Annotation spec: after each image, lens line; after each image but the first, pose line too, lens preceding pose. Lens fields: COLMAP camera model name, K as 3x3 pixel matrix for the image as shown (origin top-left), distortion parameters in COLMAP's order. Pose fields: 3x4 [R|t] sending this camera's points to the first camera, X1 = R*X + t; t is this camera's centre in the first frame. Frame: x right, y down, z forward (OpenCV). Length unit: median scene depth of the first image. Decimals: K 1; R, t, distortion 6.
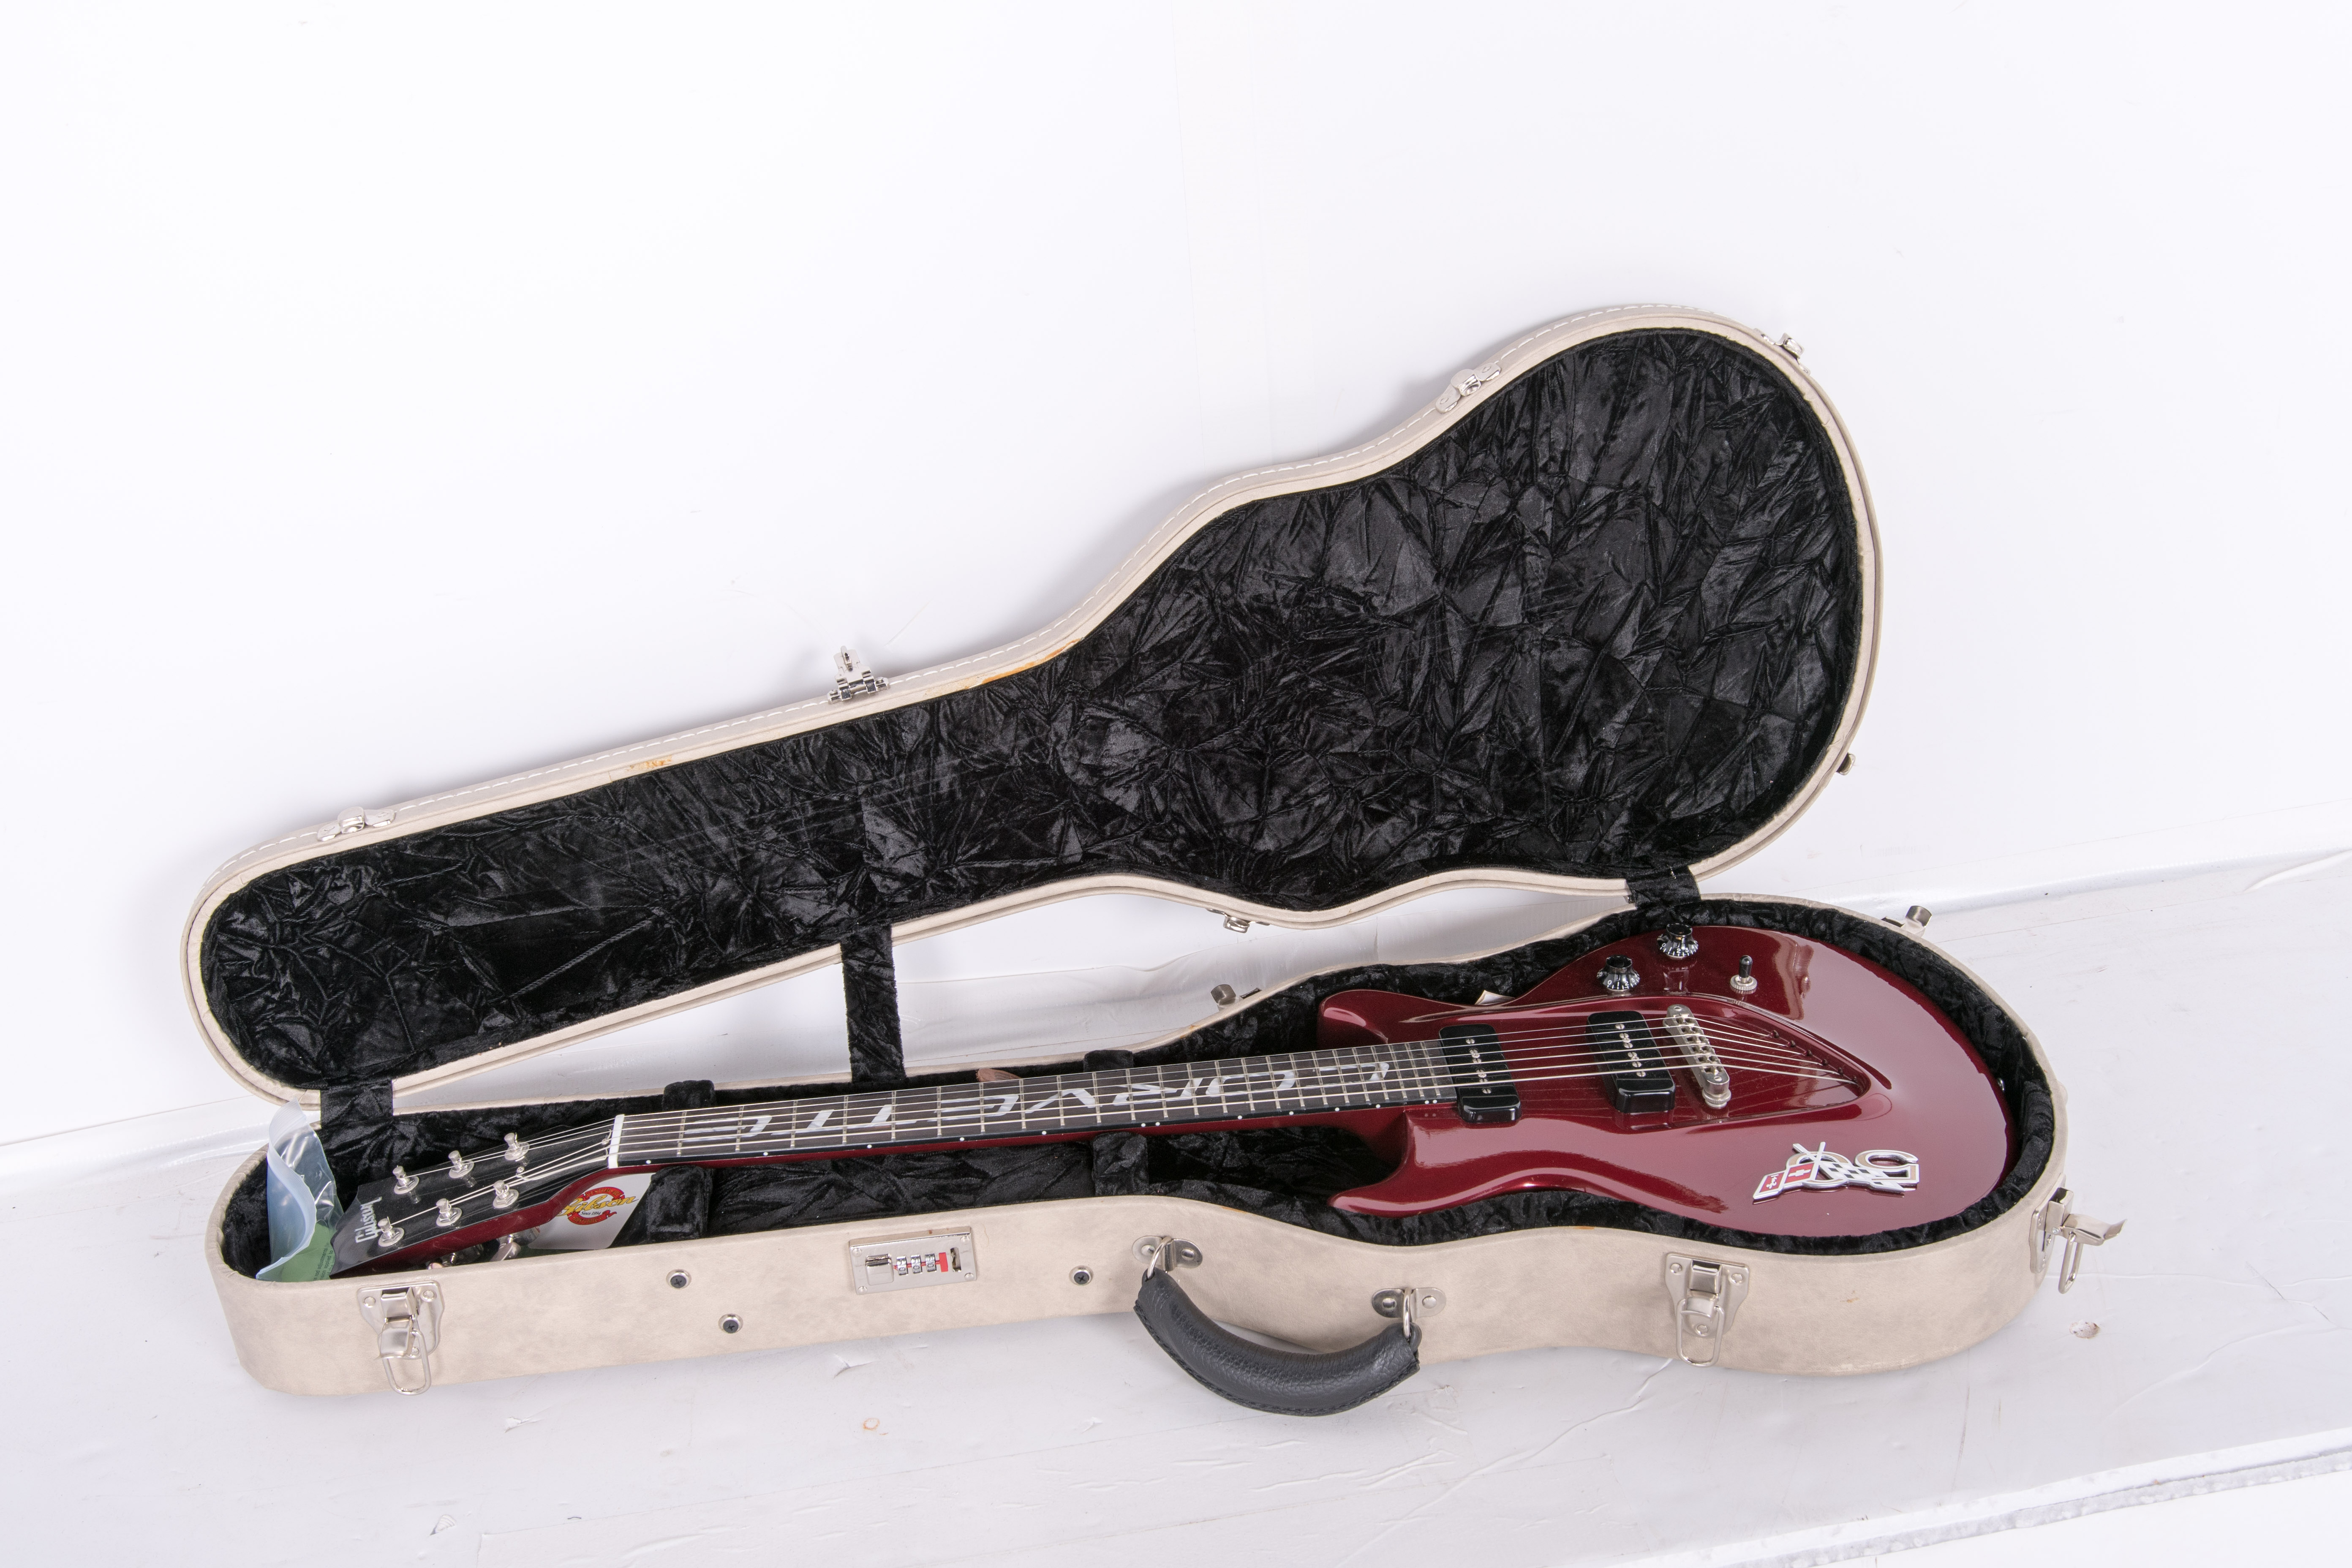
lens RADIAL K [[2509.9, 0, 1176.0], [0, 2509.9, 784.0], [0, 0, 1]] dist [-0.001611, 0.001251]
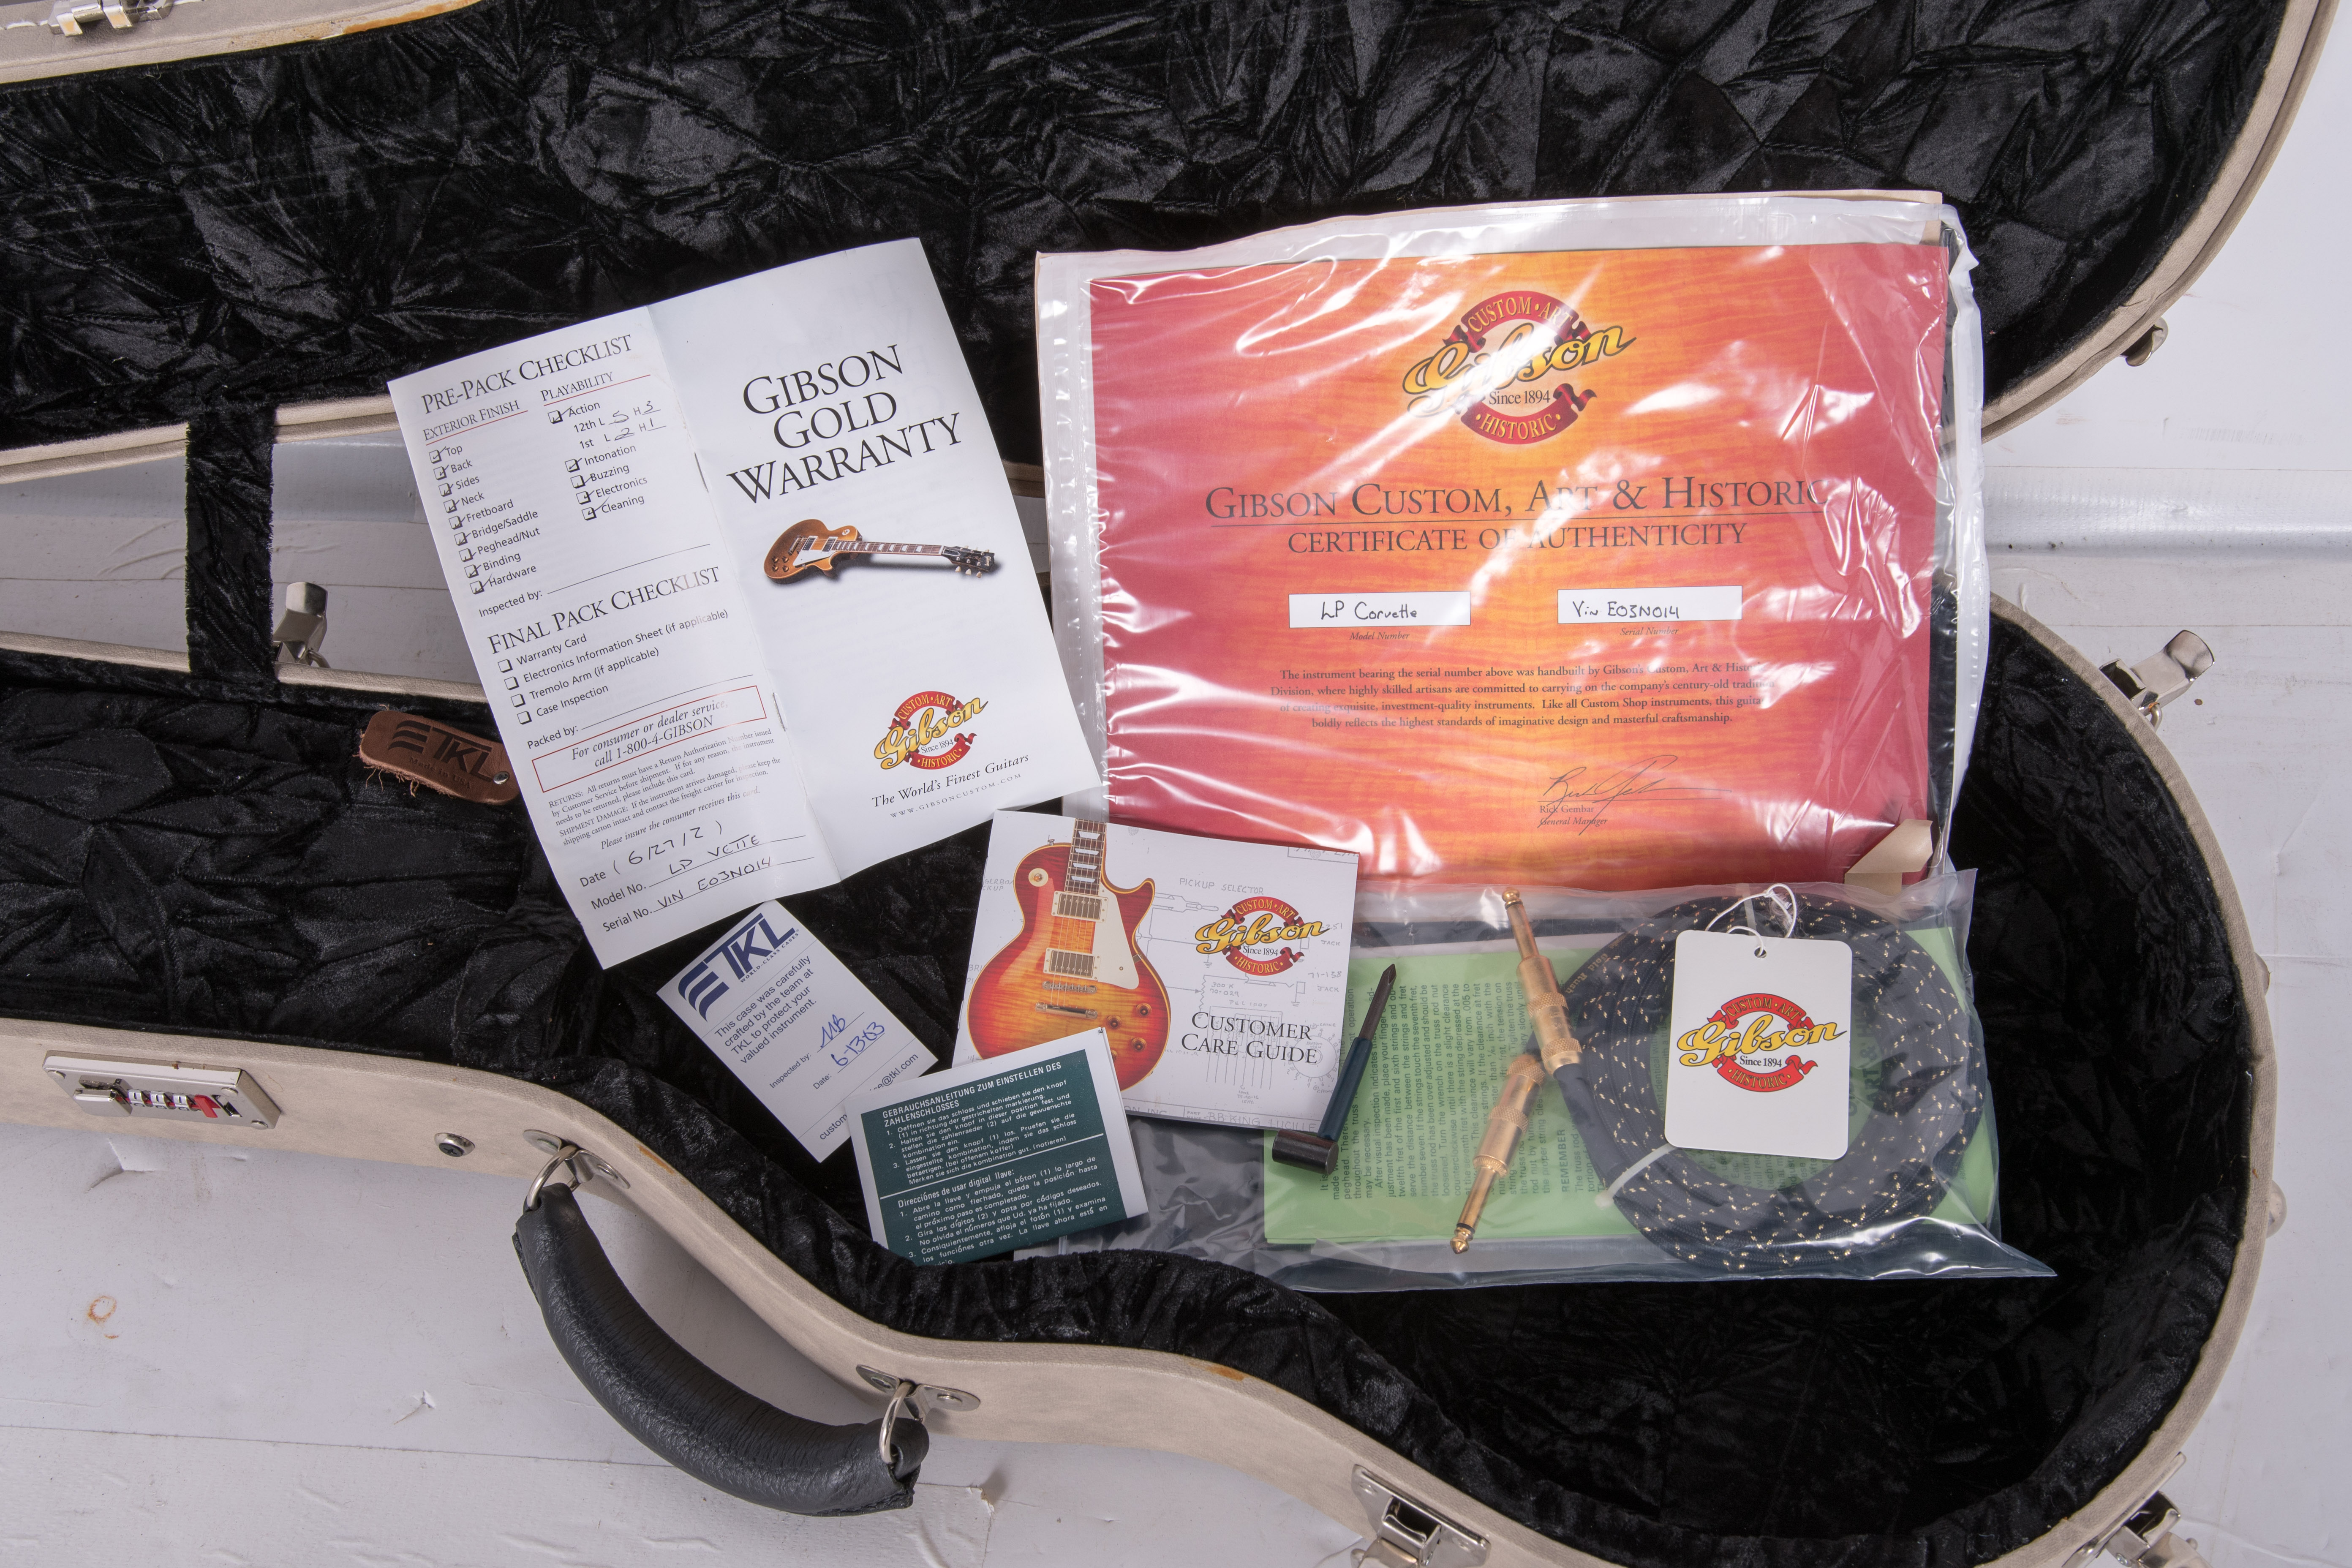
lens RADIAL K [[2517.3, 0, 1176.0], [0, 2517.3, 784.0], [0, 0, 1]] dist [0.006812, 0.046967]
pose [[0.972195, 0.195085, -0.129529, 0.169062], [-0.100899, 0.848136, 0.520082, -0.182432], [0.211319, -0.492552, 0.844238, 0.515024]]
